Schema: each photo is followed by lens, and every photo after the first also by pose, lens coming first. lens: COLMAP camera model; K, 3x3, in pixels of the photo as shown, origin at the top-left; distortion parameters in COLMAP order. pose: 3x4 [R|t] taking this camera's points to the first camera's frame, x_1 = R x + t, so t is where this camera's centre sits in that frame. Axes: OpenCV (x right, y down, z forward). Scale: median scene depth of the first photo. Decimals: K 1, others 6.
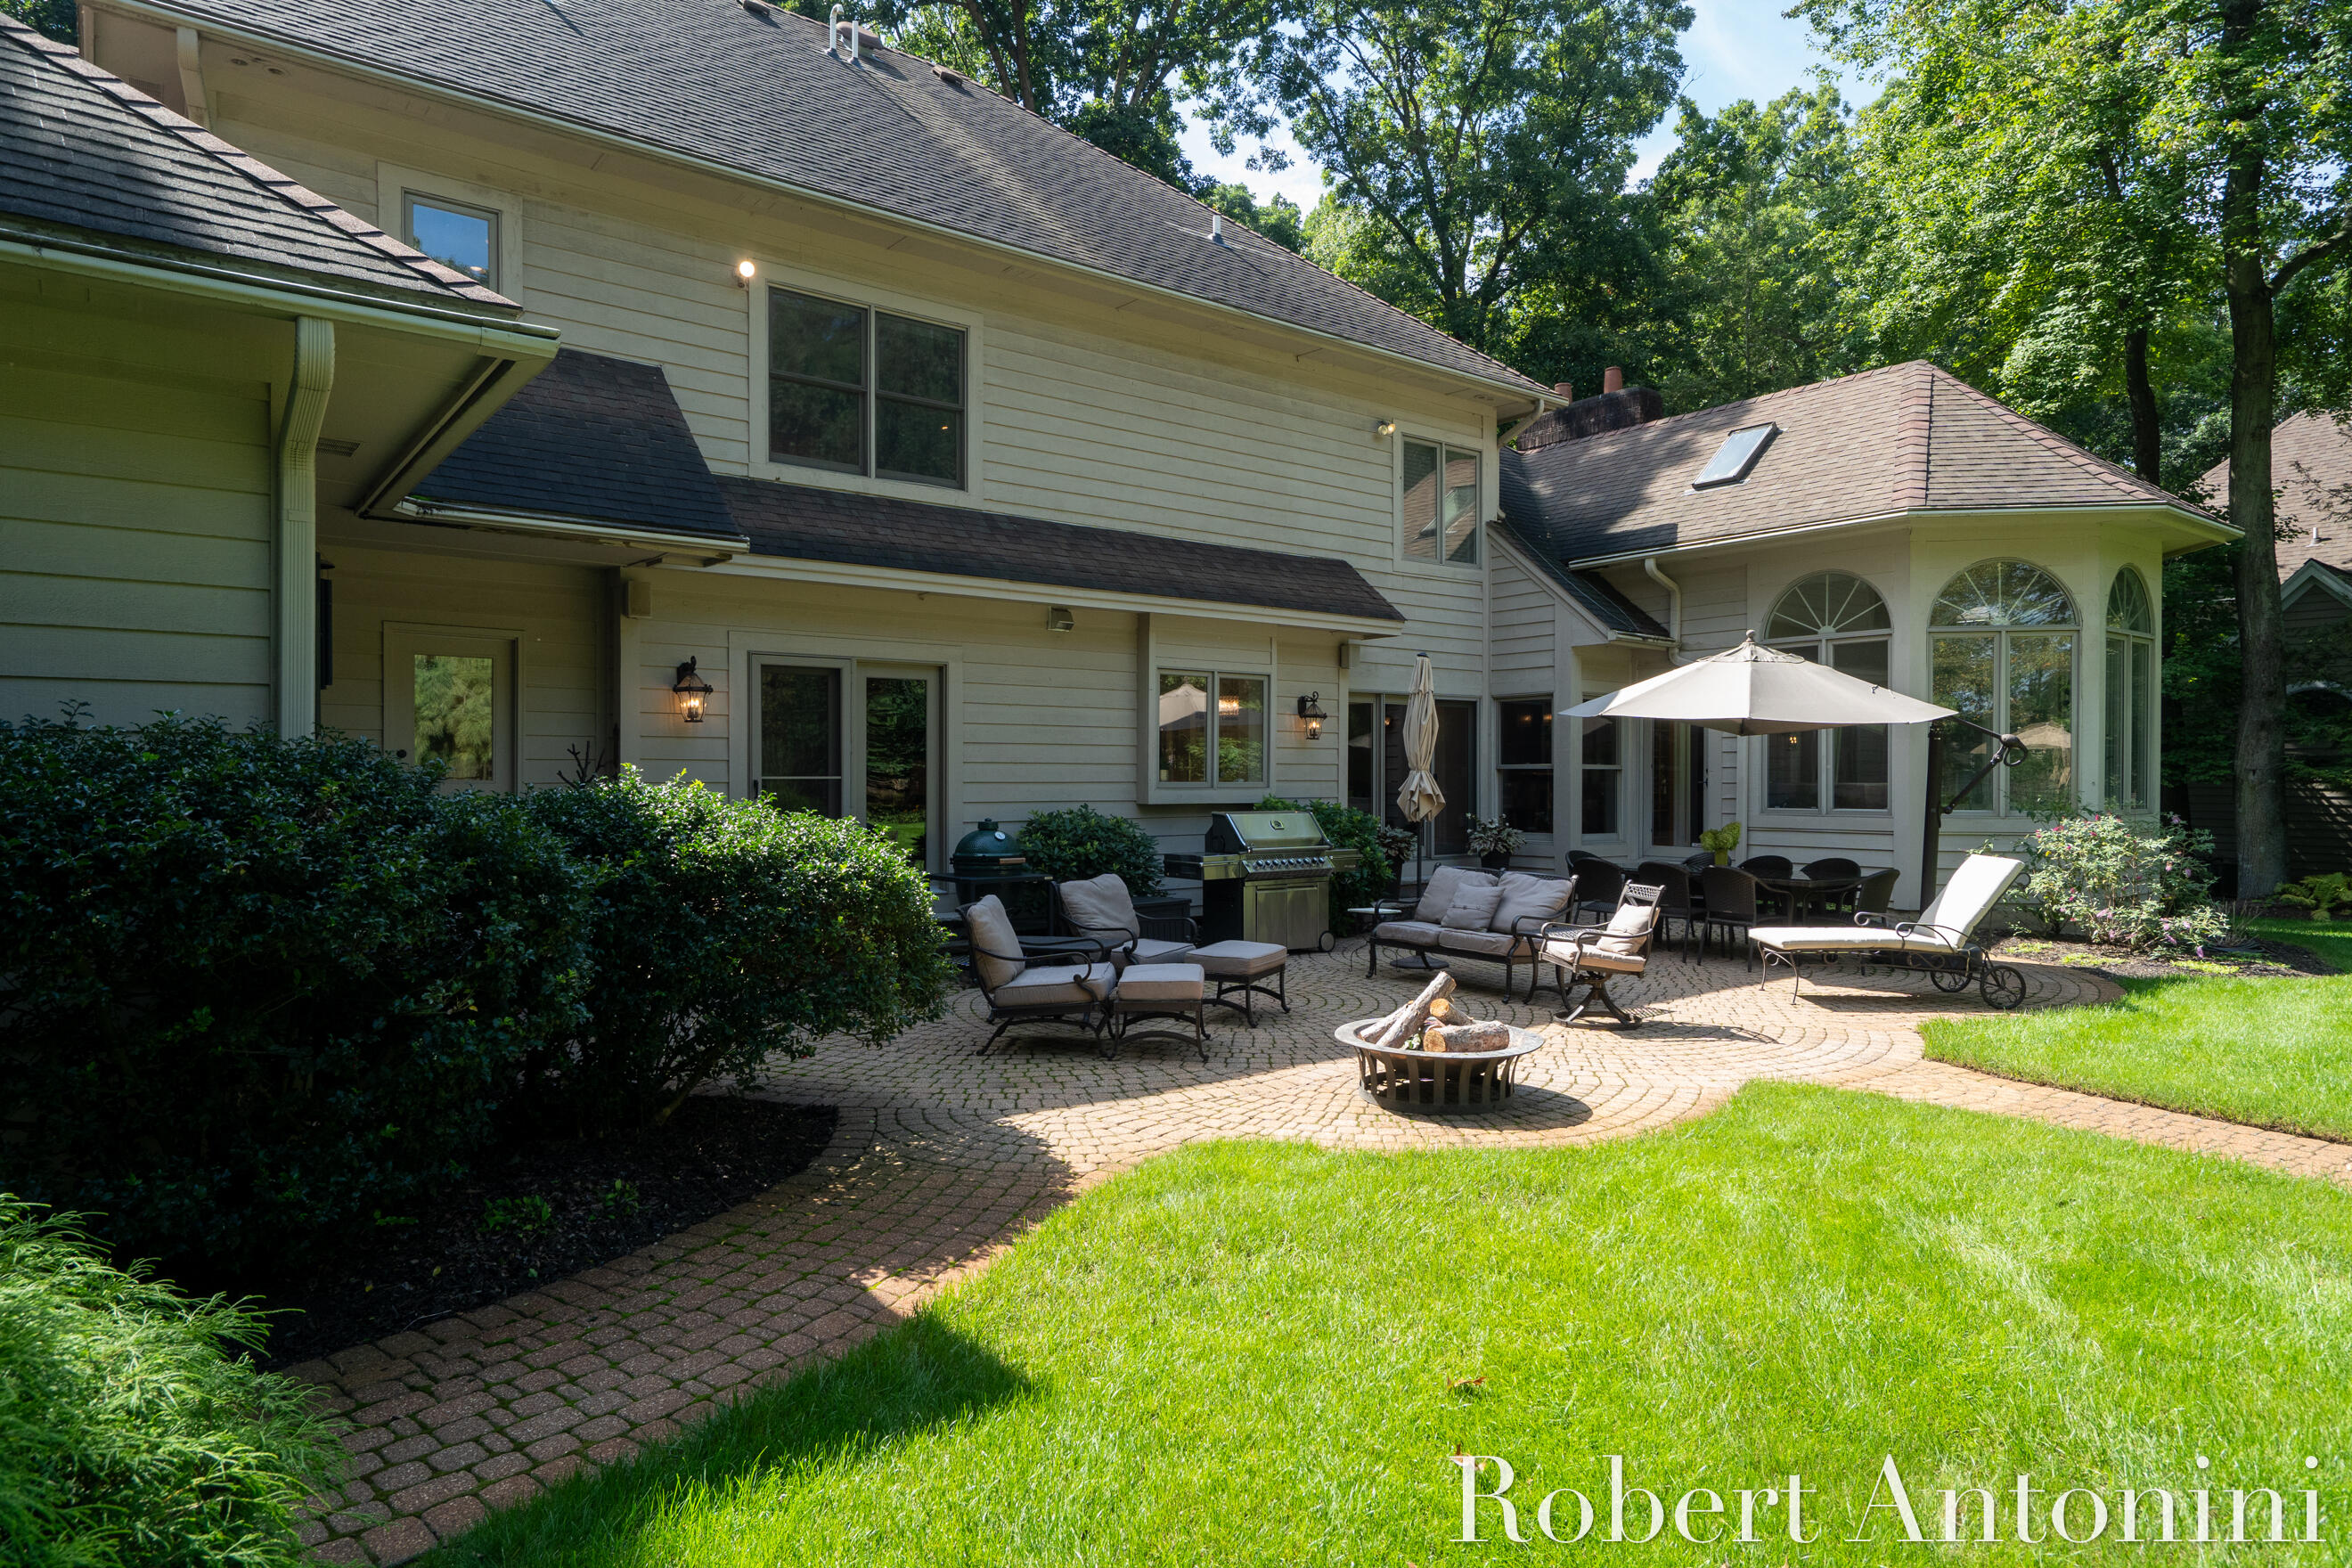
lens RADIAL K [[1344.1, 0, 1164.1], [0, 1344.1, 785.0], [0, 0, 1]] dist [-0.004753, -0.000066]
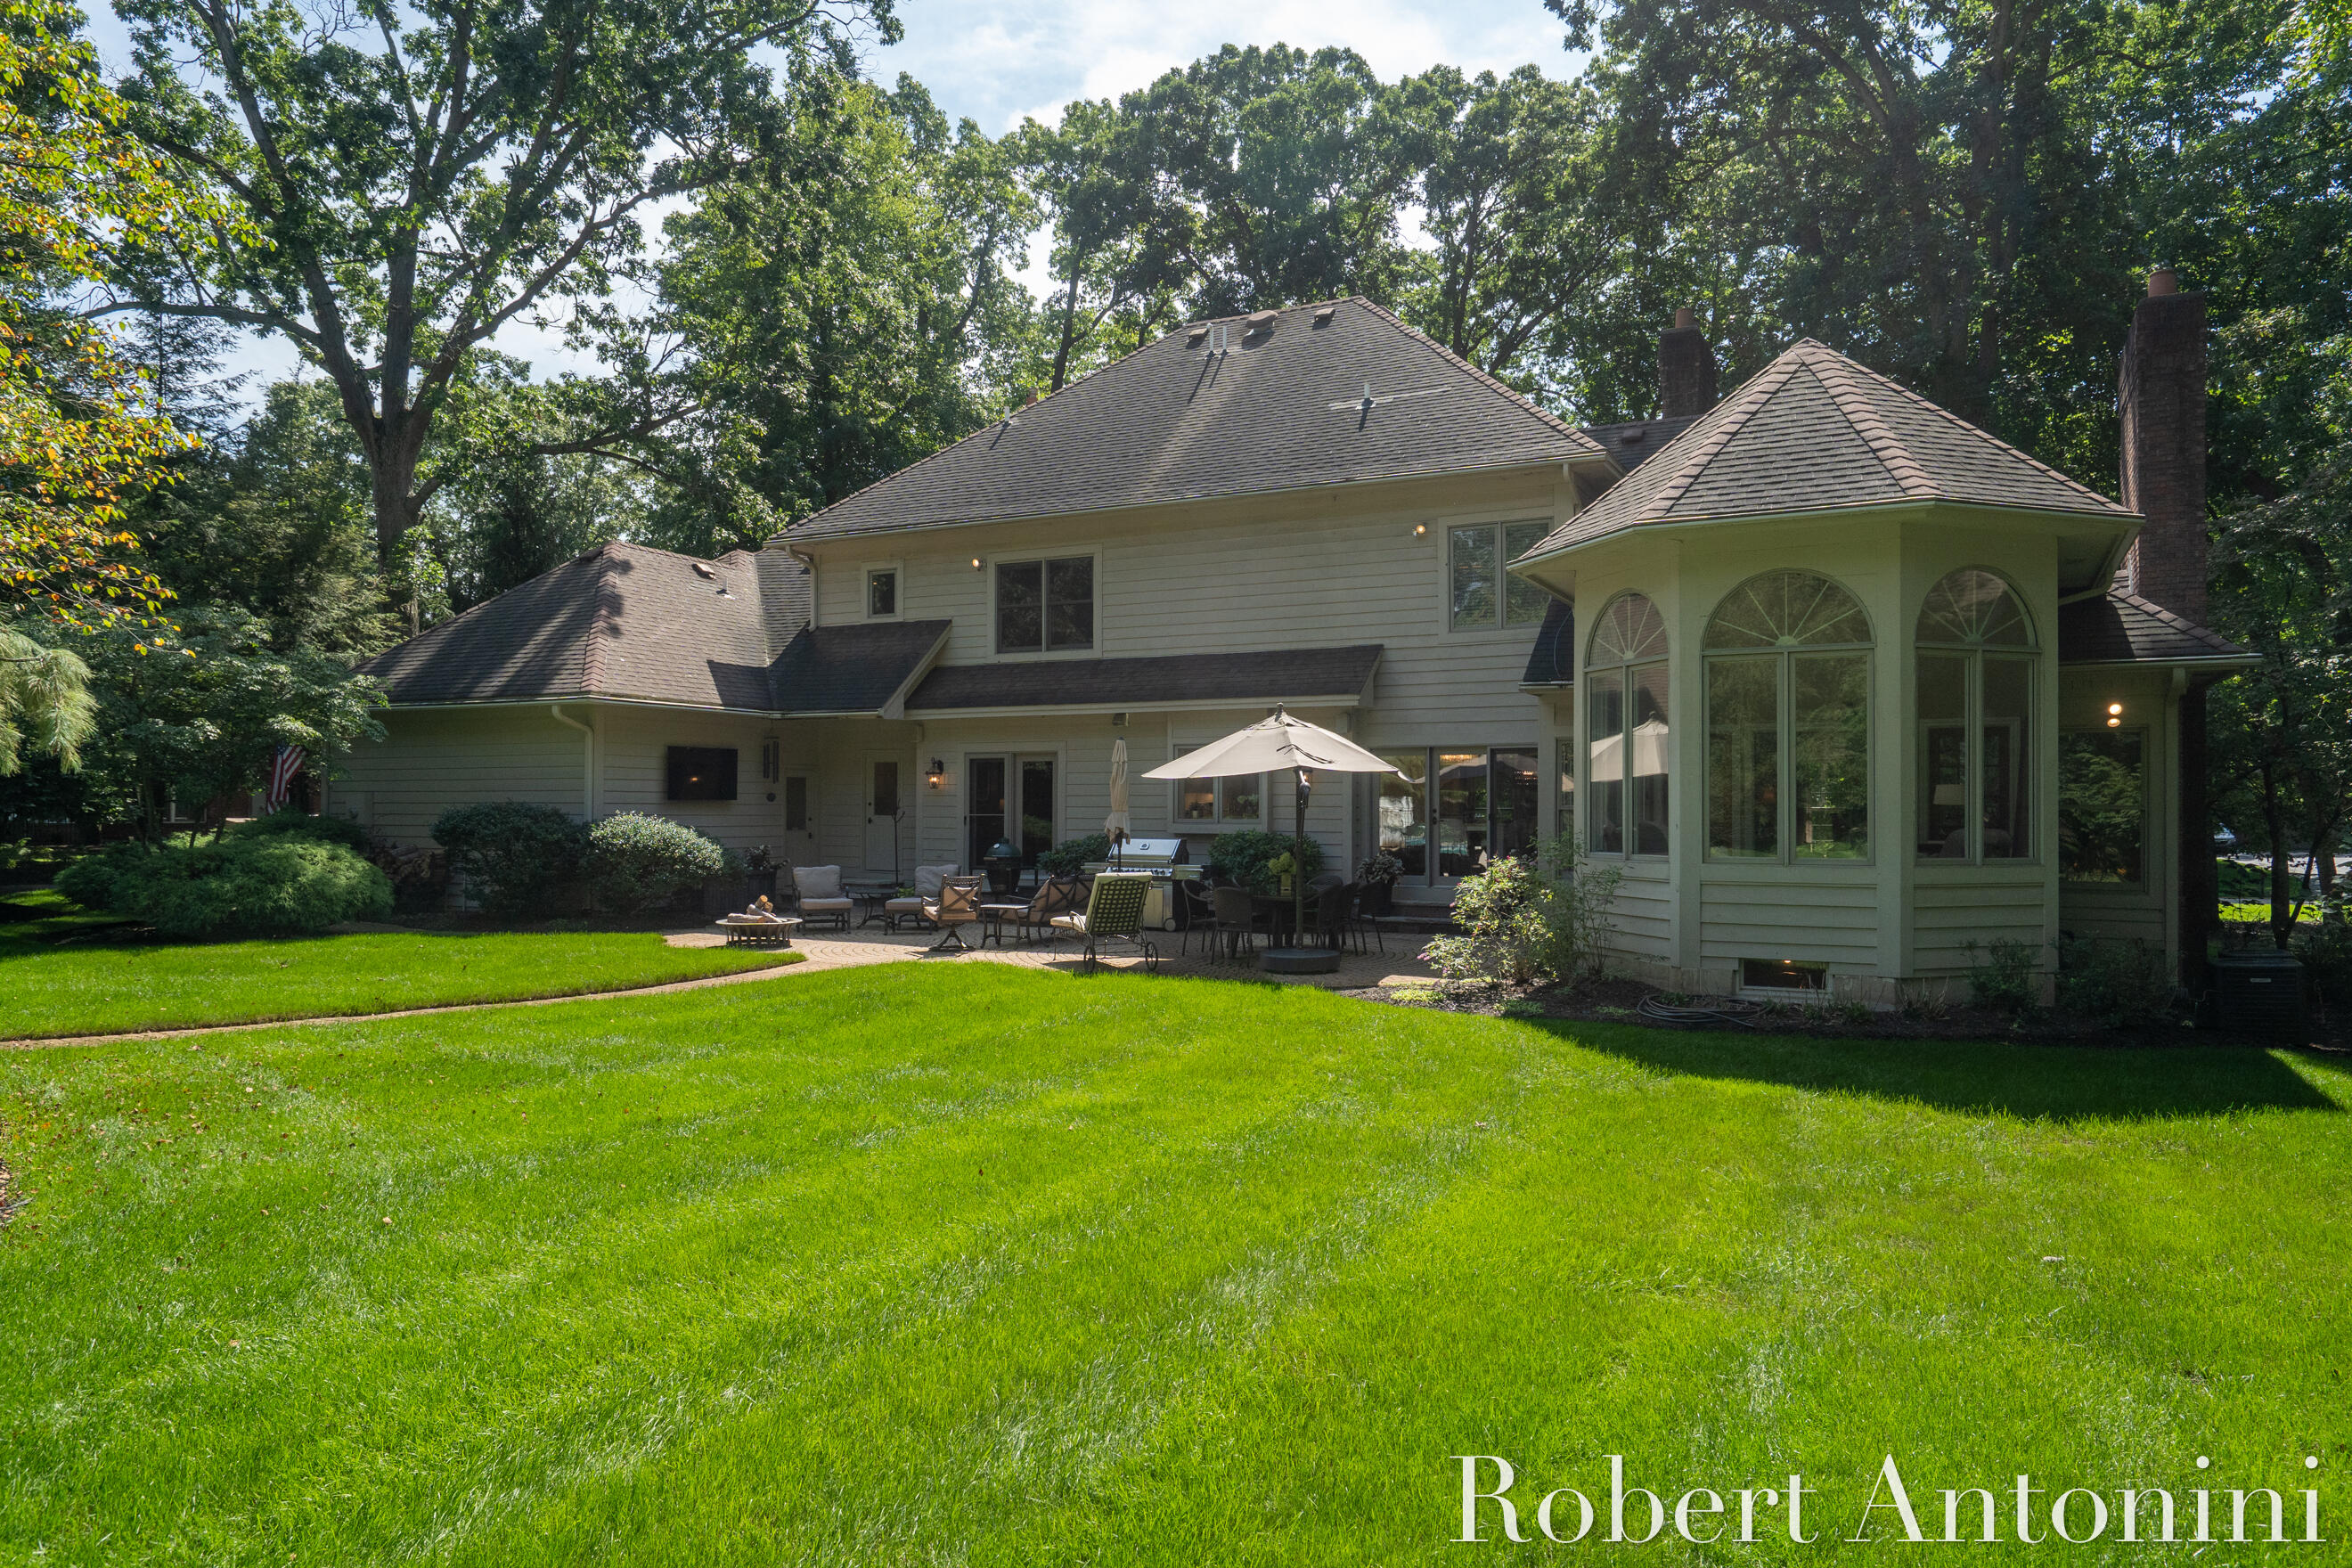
lens RADIAL K [[1500.3, 0, 1178.9], [0, 1500.3, 794.1], [0, 0, 1]] dist [0.004370, 0.001412]
pose [[0.414017, -0.009437, -0.910220, 1.724457], [-0.010340, 0.999833, -0.015069, -0.004845], [0.910210, 0.015651, 0.413850, 0.320503]]
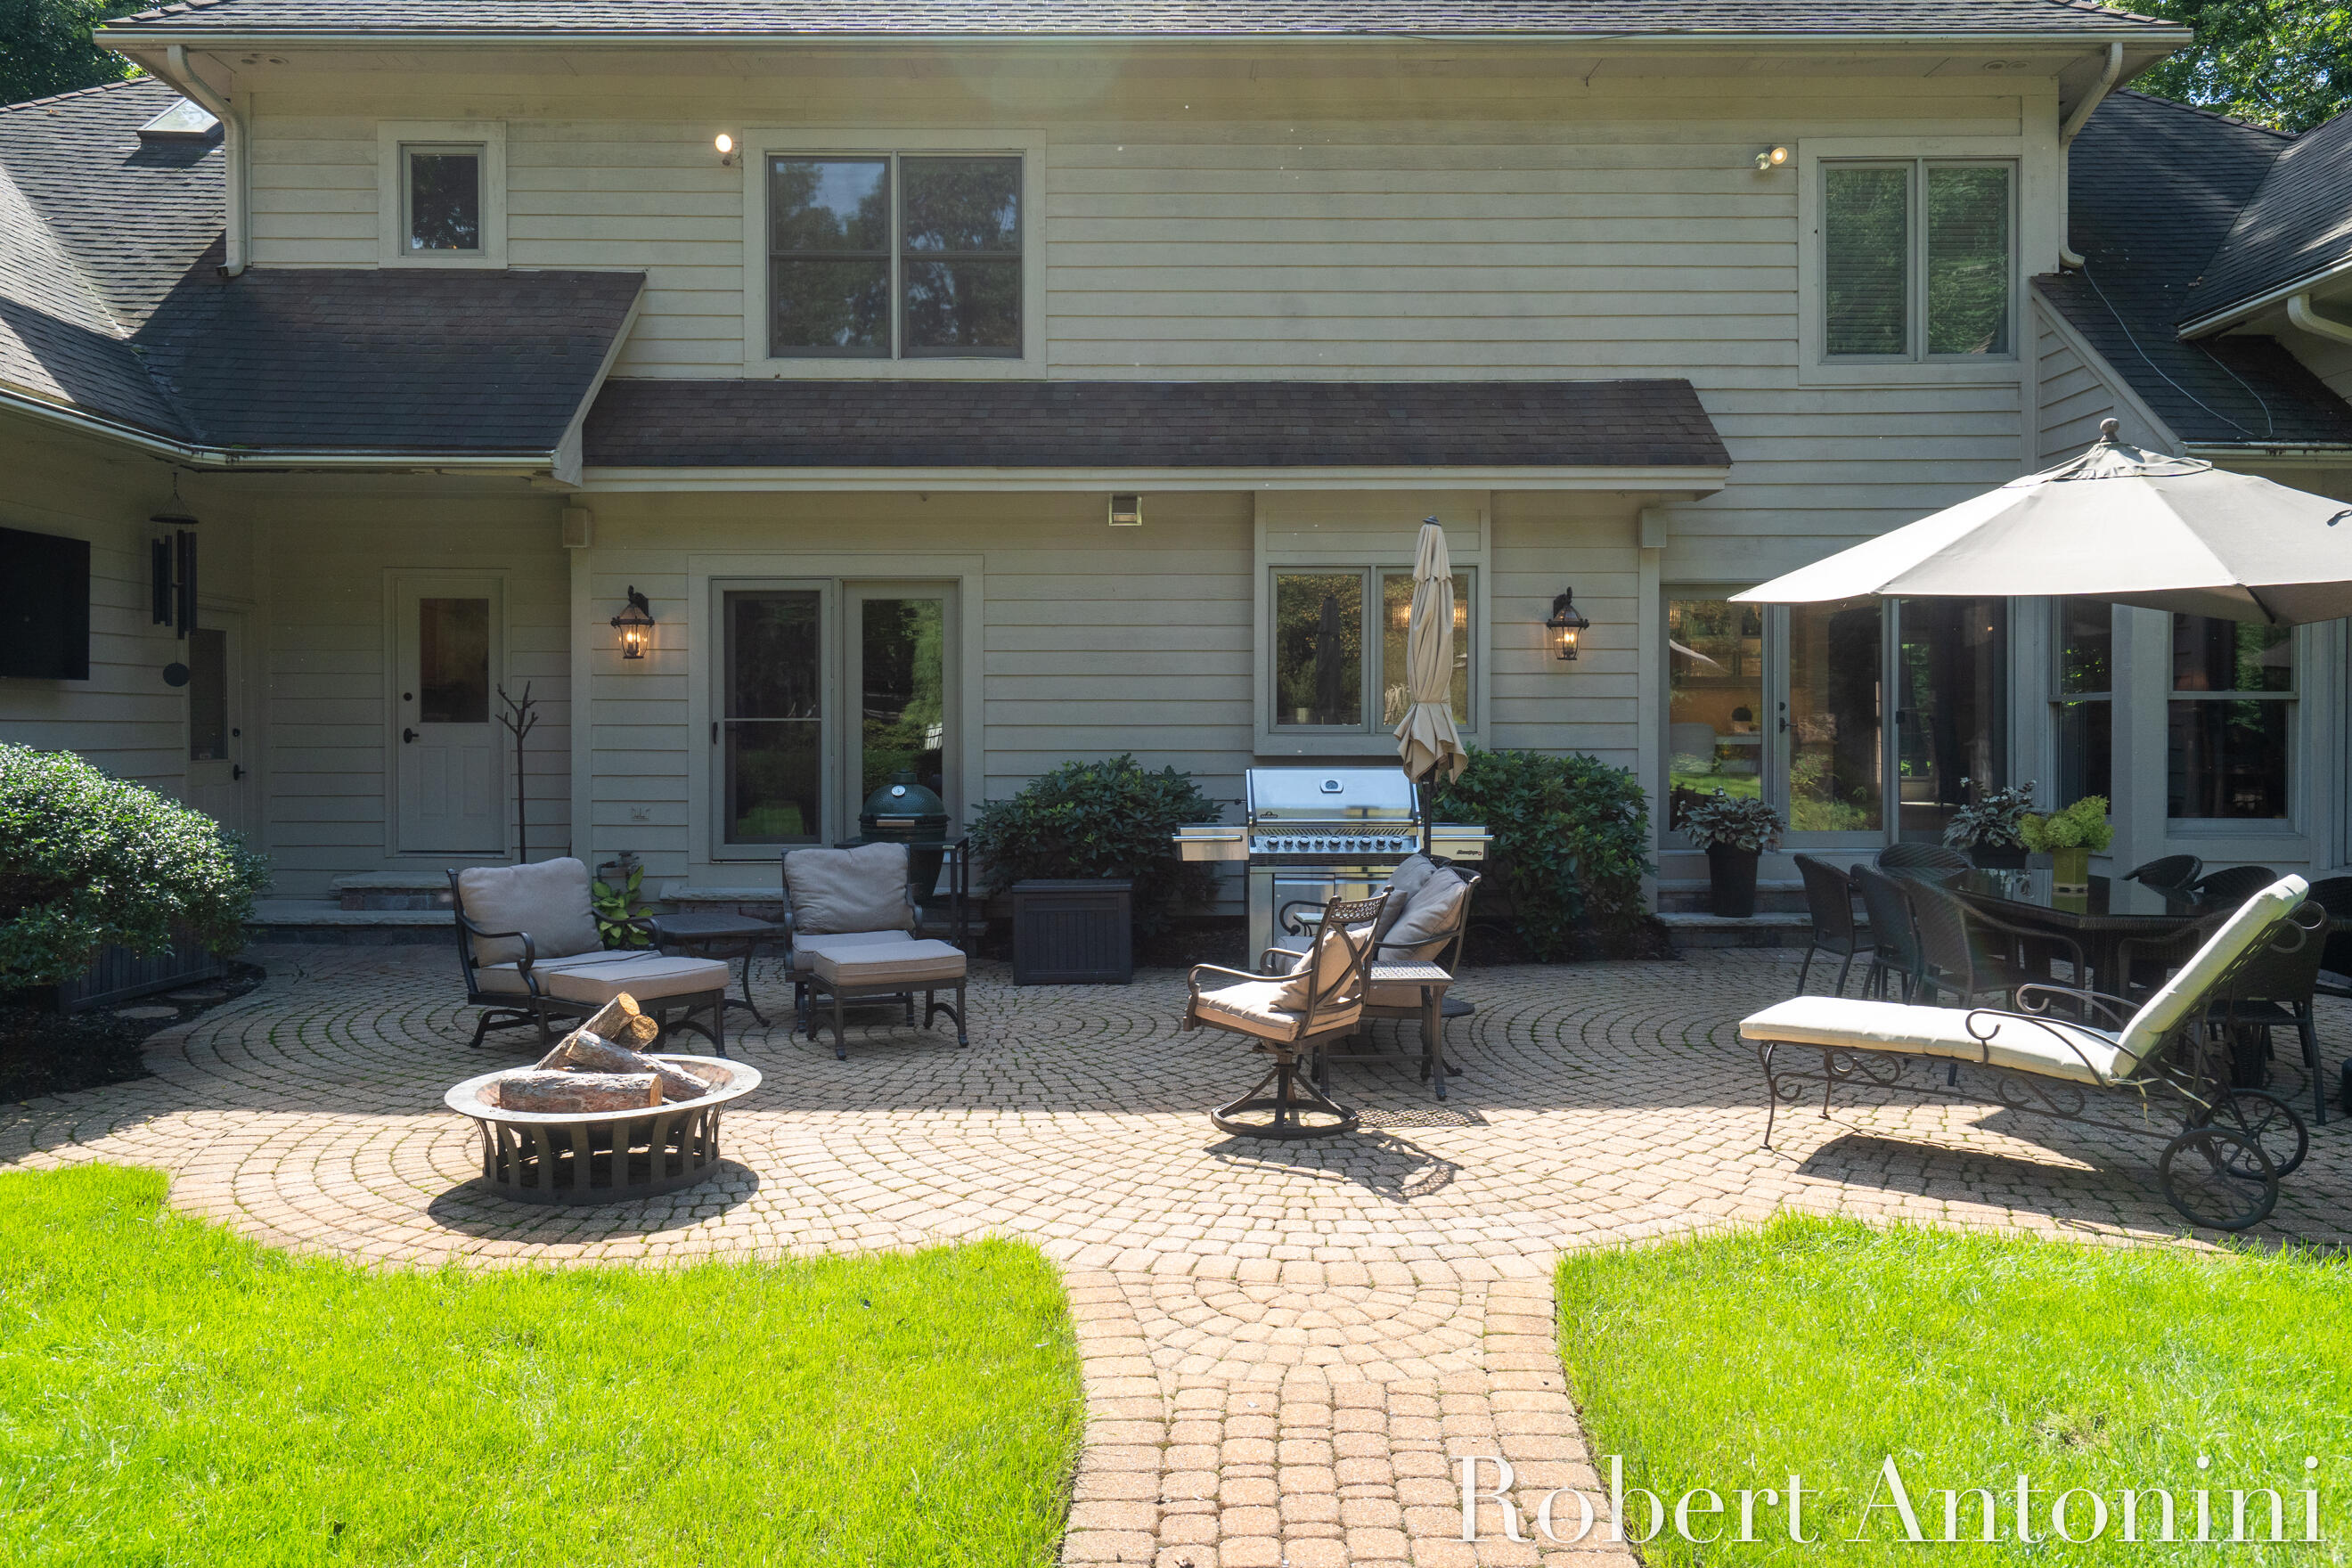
lens RADIAL K [[1658.3, 0, 1197.5], [0, 1658.3, 758.9], [0, 0, 1]] dist [0.011327, -0.004977]
pose [[0.790572, 0.009321, -0.612298, 0.562687], [-0.003315, 0.999935, 0.010941, 0.007416], [0.612360, -0.006620, 0.790552, 0.297790]]
